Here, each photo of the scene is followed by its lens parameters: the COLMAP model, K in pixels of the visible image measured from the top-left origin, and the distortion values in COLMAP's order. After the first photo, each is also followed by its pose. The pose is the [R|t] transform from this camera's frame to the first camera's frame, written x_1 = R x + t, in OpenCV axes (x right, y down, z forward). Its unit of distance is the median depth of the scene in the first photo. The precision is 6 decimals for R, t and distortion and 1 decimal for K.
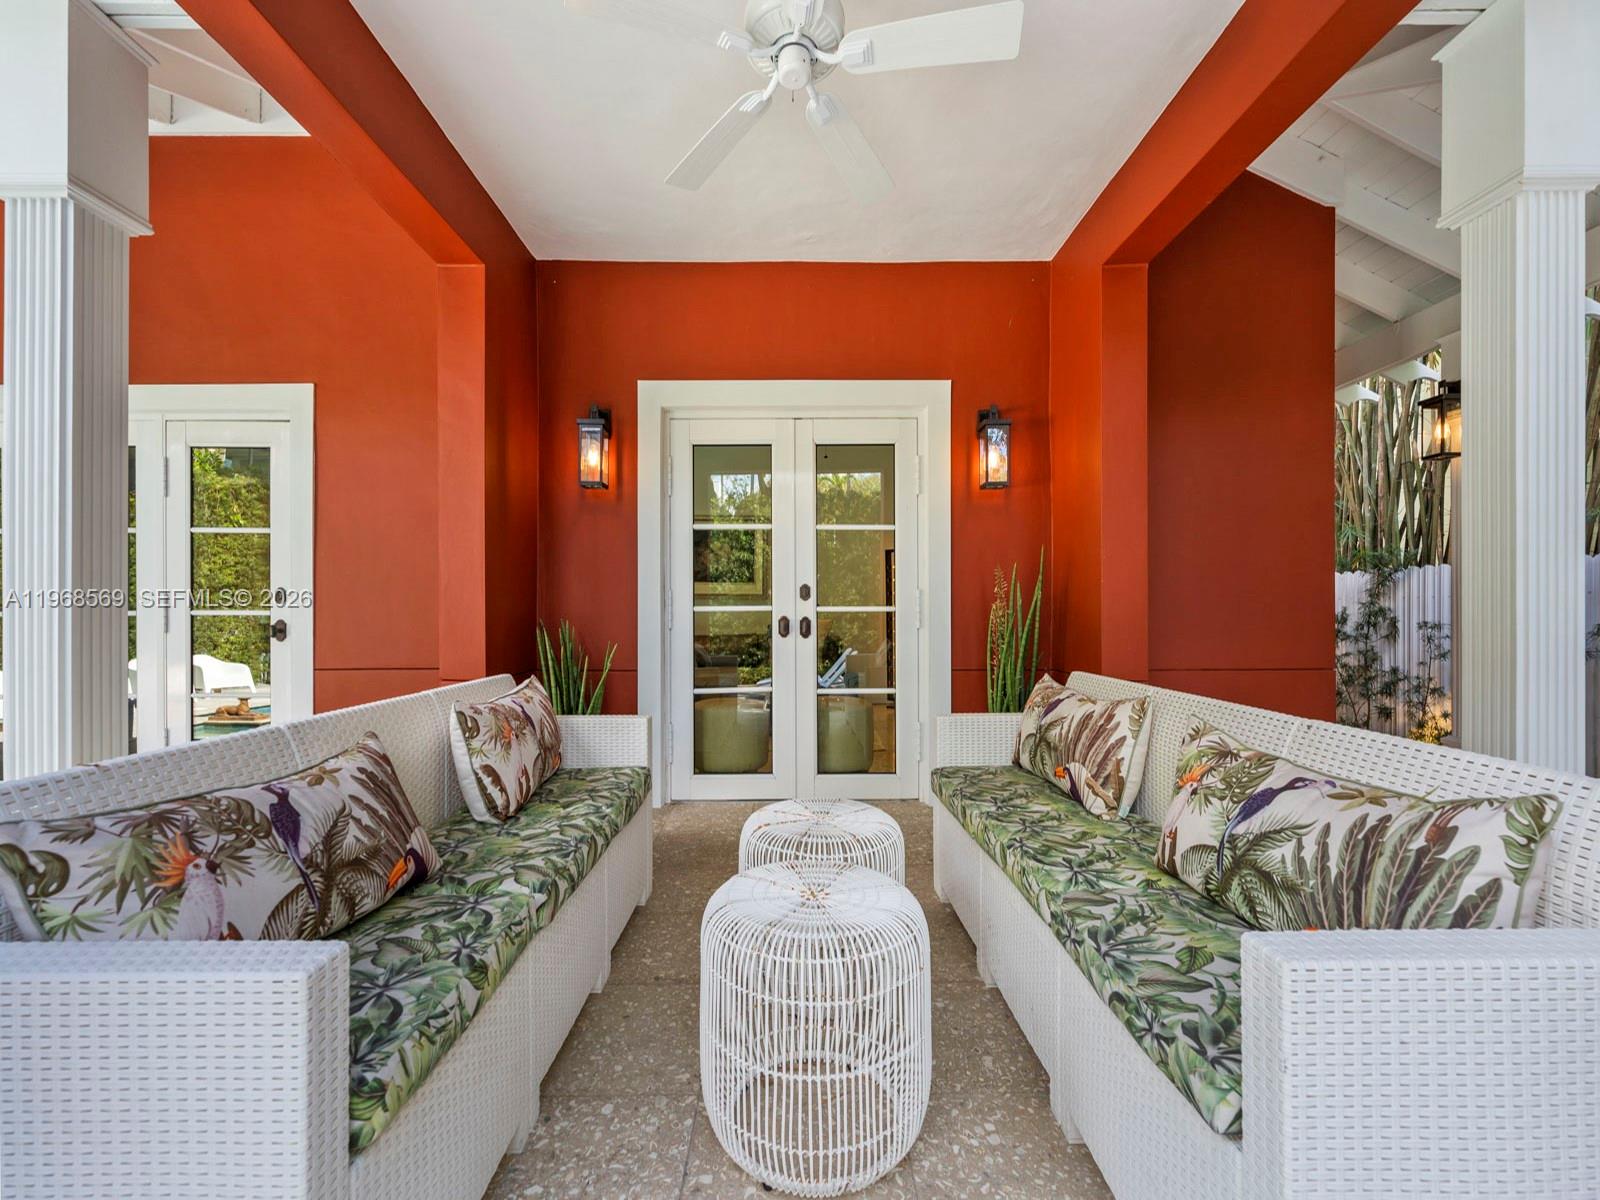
lens RADIAL K [[648.9, 0, 797.0], [0, 648.9, 612.1], [0, 0, 1]] dist [-0.001062, -0.000120]
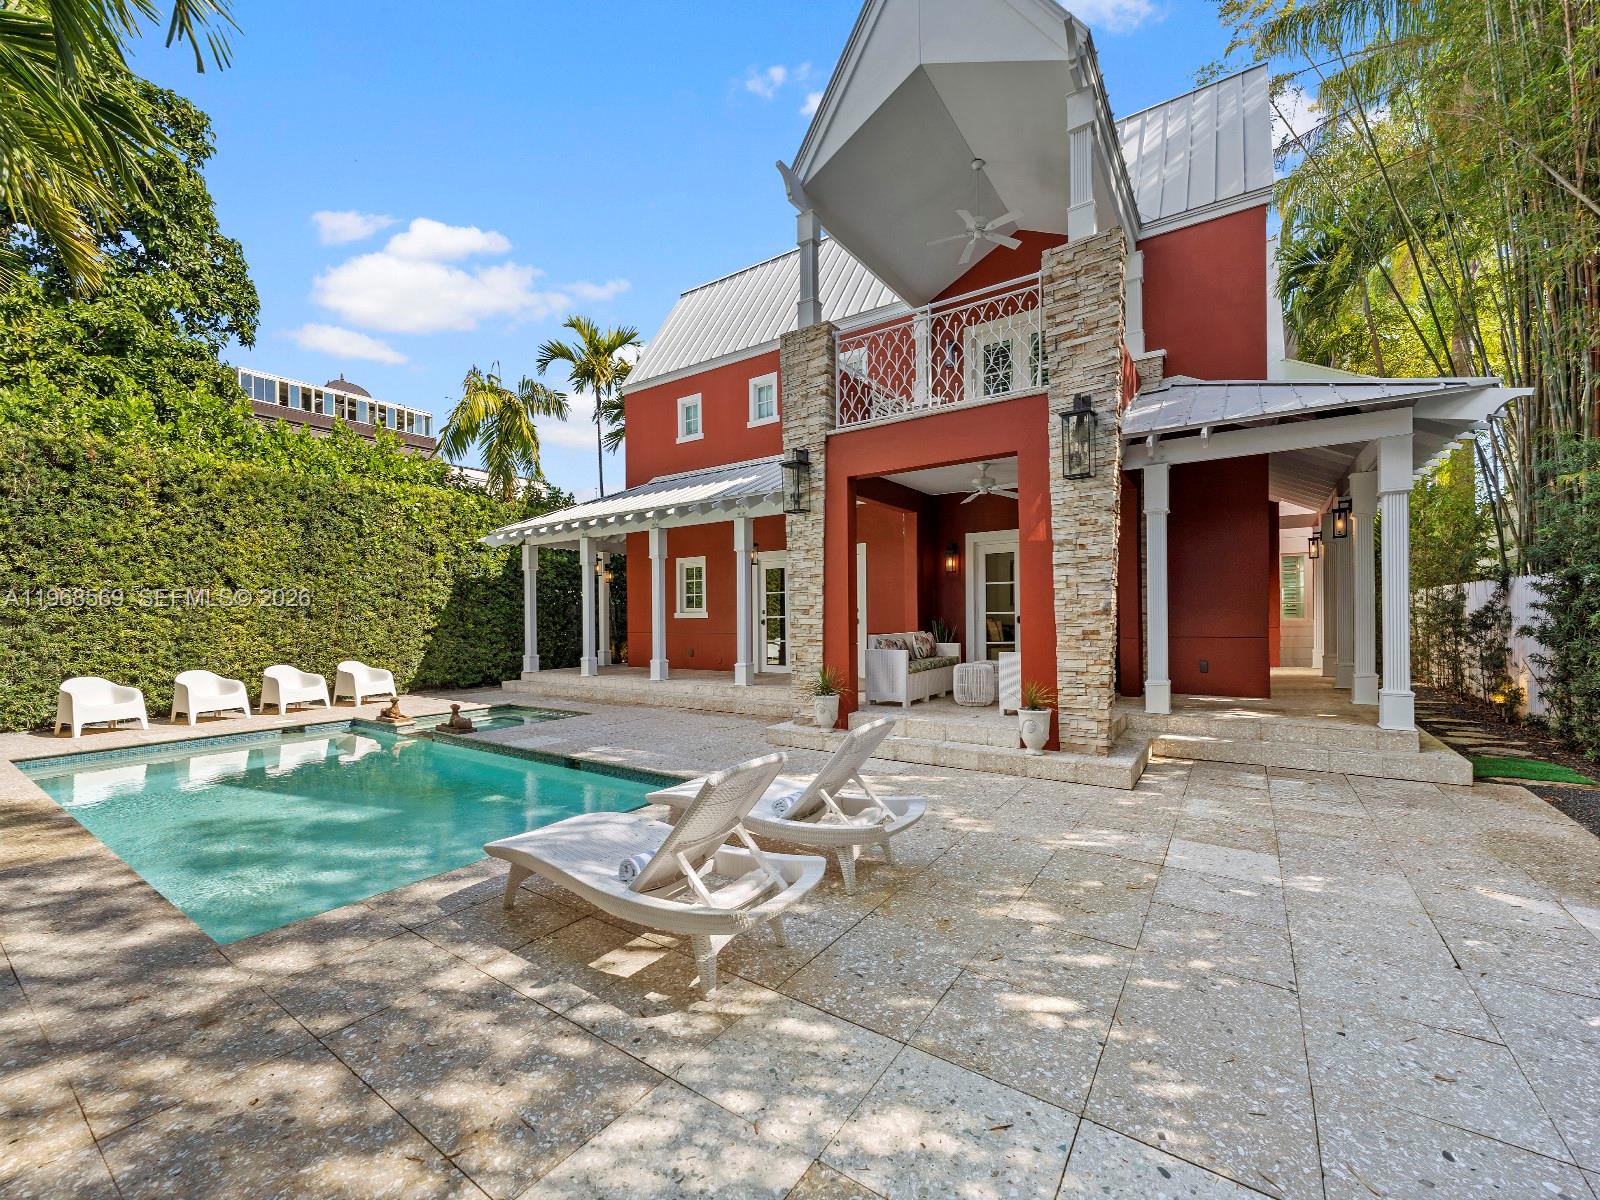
lens RADIAL K [[648.9, 0, 797.0], [0, 648.9, 612.1], [0, 0, 1]] dist [-0.001062, -0.000120]
pose [[0.814292, -0.010419, -0.580362, 0.896291], [0.009980, 0.999942, -0.003949, -0.008614], [0.580370, -0.002576, 0.814349, -1.960346]]
